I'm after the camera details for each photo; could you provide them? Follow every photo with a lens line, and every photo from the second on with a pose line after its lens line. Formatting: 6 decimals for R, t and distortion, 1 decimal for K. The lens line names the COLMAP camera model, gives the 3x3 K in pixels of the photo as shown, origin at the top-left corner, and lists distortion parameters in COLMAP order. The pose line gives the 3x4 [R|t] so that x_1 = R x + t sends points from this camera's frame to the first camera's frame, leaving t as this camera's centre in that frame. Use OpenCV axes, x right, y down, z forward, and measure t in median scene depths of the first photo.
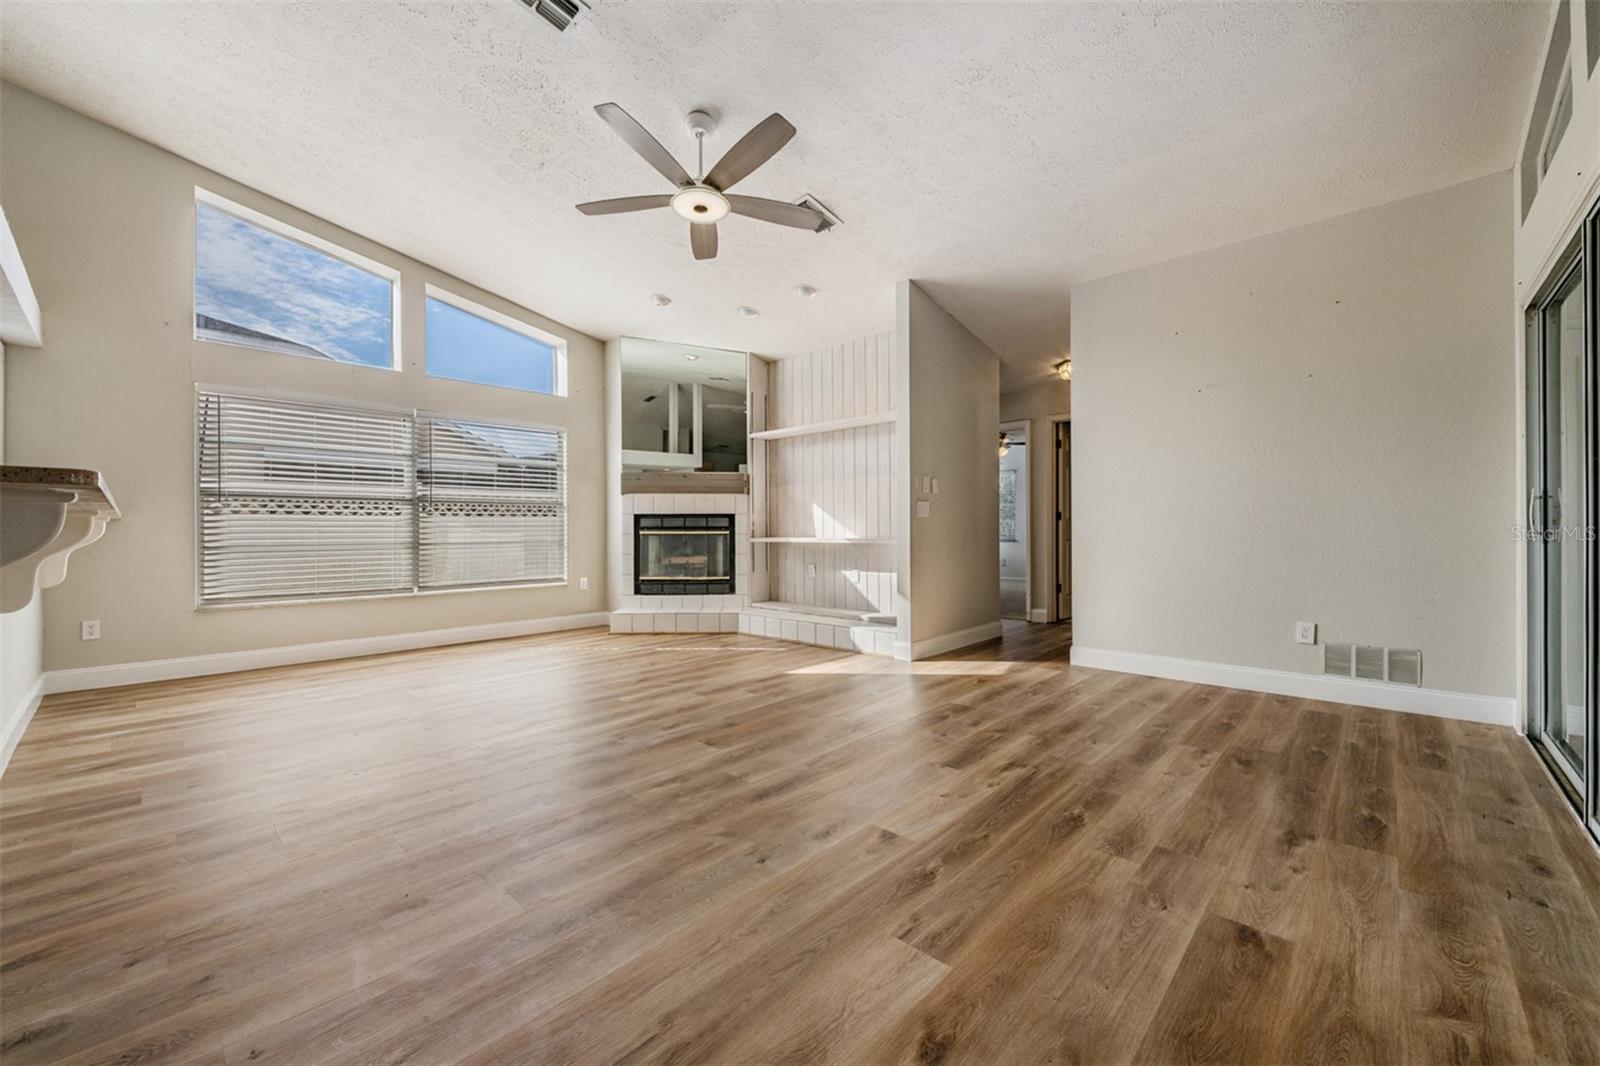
lens RADIAL K [[637.2, 0, 802.7], [0, 637.2, 523.6], [0, 0, 1]] dist [-0.010609, -0.002436]
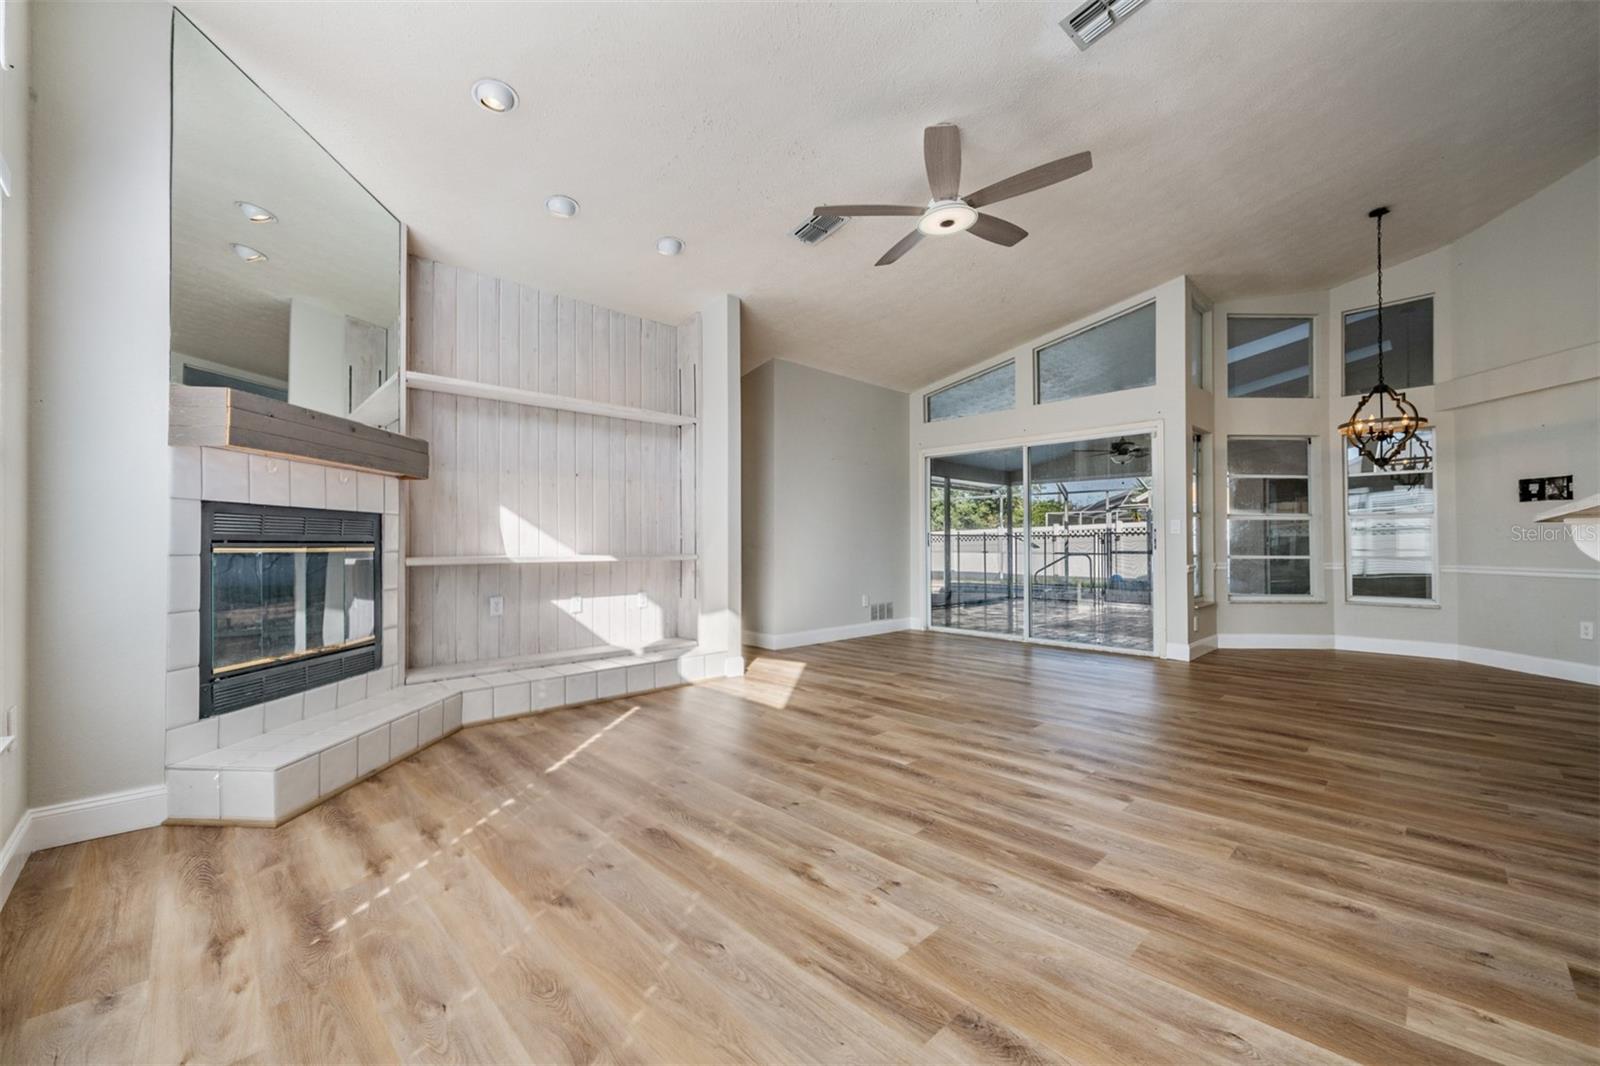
lens RADIAL K [[637.2, 0, 816.2], [0, 637.2, 536.1], [0, 0, 1]] dist [-0.010609, -0.002436]
pose [[0.044136, 0.015367, 0.998907, -1.439773], [-0.007956, 0.999855, -0.015030, 0.018165], [-0.998994, -0.007283, 0.044252, 1.452108]]
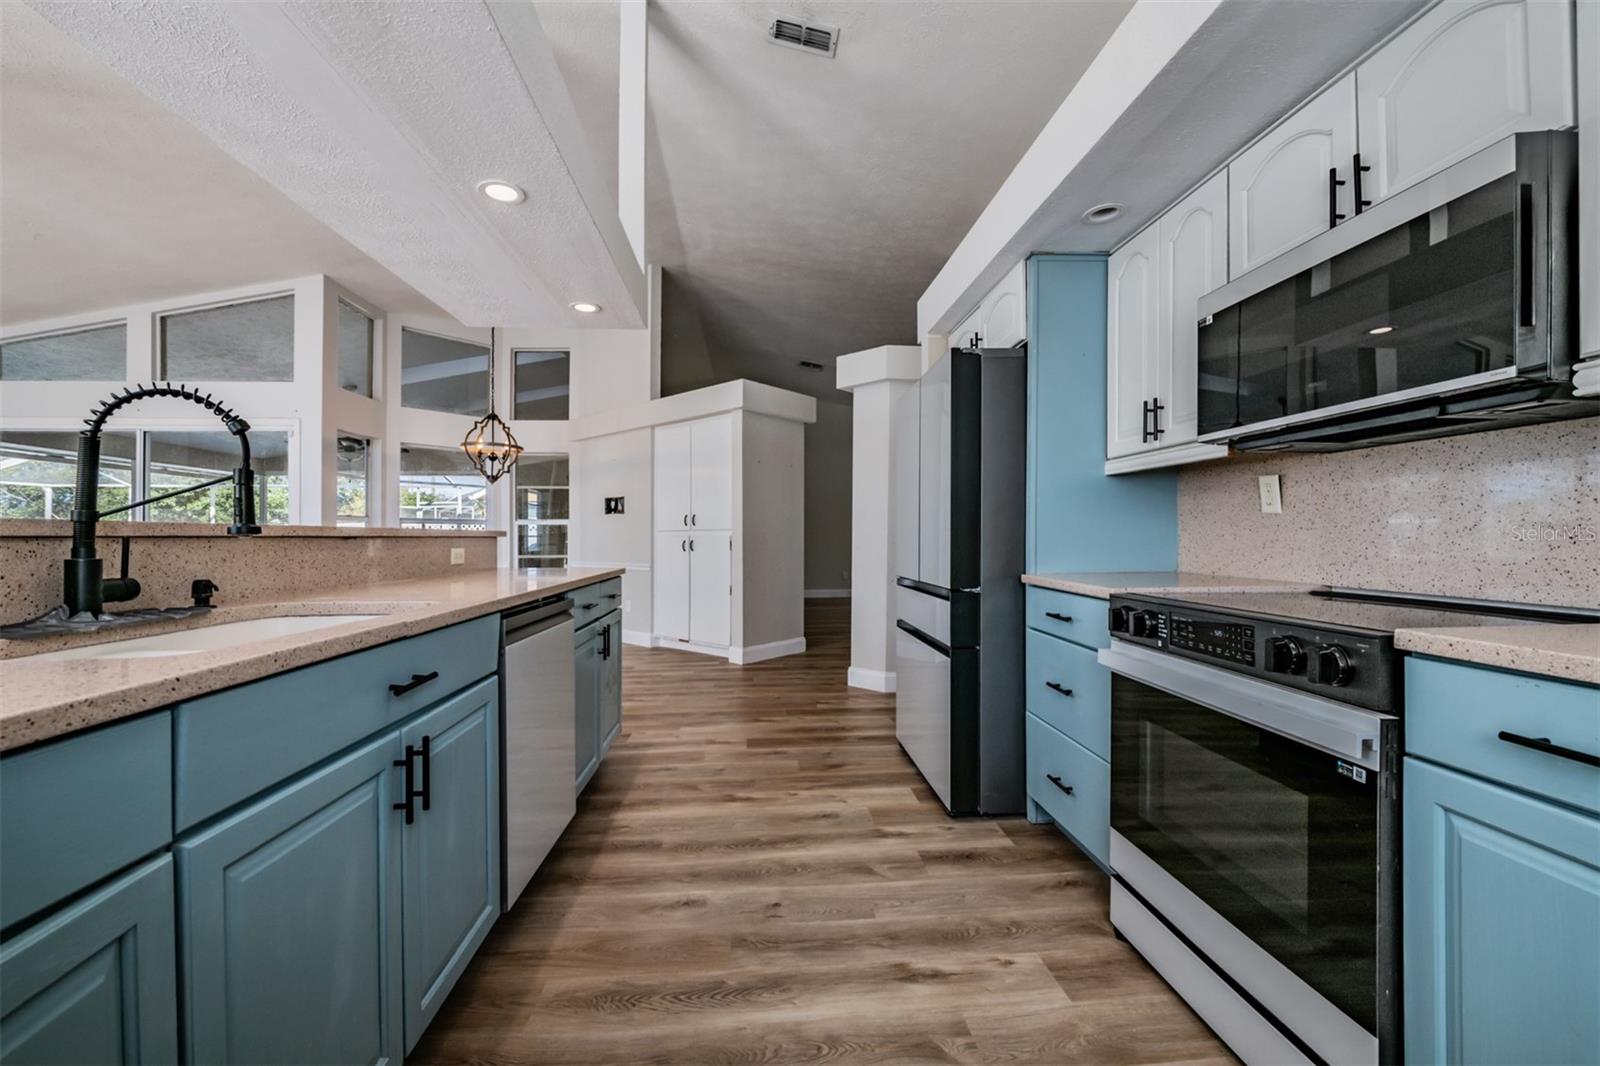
lens RADIAL K [[637.2, 0, 794.0], [0, 637.2, 531.9], [0, 0, 1]] dist [-0.010609, -0.002436]
pose [[-0.716487, 0.010967, 0.697514, -1.786515], [-0.001520, 0.999850, -0.017282, -0.015051], [-0.697599, -0.013442, -0.716363, 0.788736]]
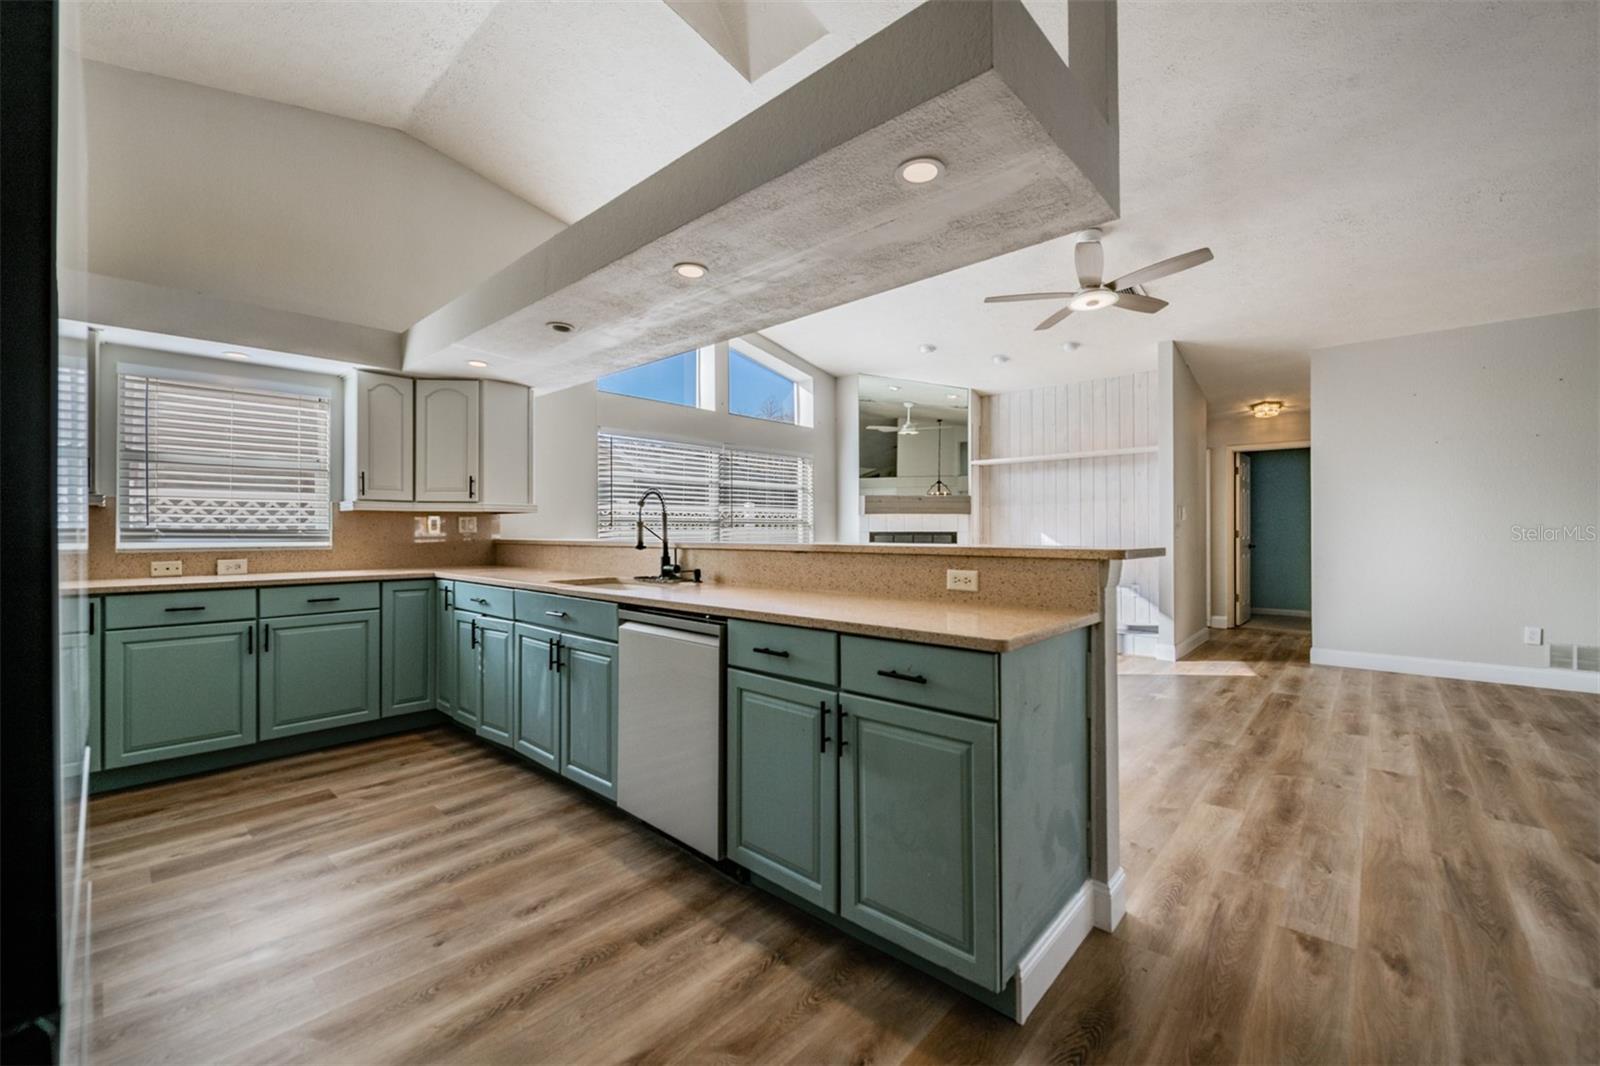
lens RADIAL K [[637.2, 0, 825.9], [0, 637.2, 536.5], [0, 0, 1]] dist [-0.010609, -0.002436]
pose [[0.999824, 0.003423, 0.018472, -0.915154], [-0.003704, 0.999878, 0.015161, -0.058160], [-0.018418, -0.015227, 0.999714, -0.326829]]
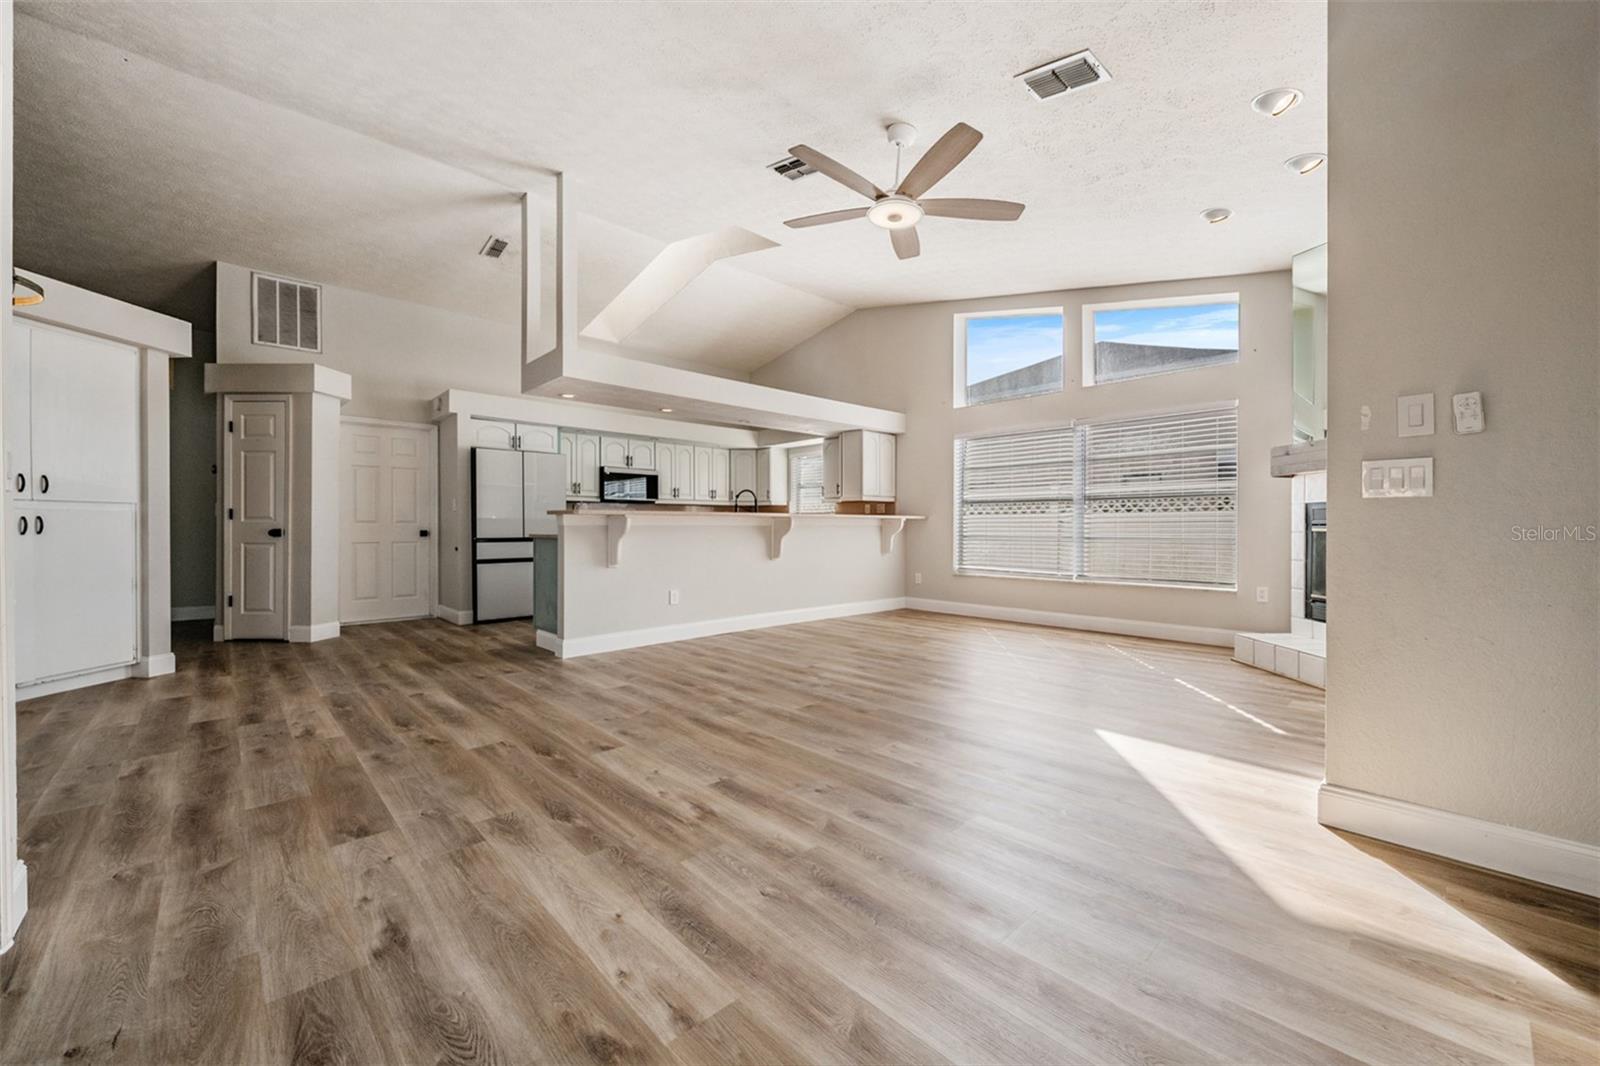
lens RADIAL K [[637.2, 0, 798.9], [0, 637.2, 525.3], [0, 0, 1]] dist [-0.010609, -0.002436]
pose [[-0.081379, 0.005725, -0.996667, 1.114891], [0.009275, 0.999945, 0.004987, 0.001498], [0.996640, -0.008838, -0.081428, 1.158238]]
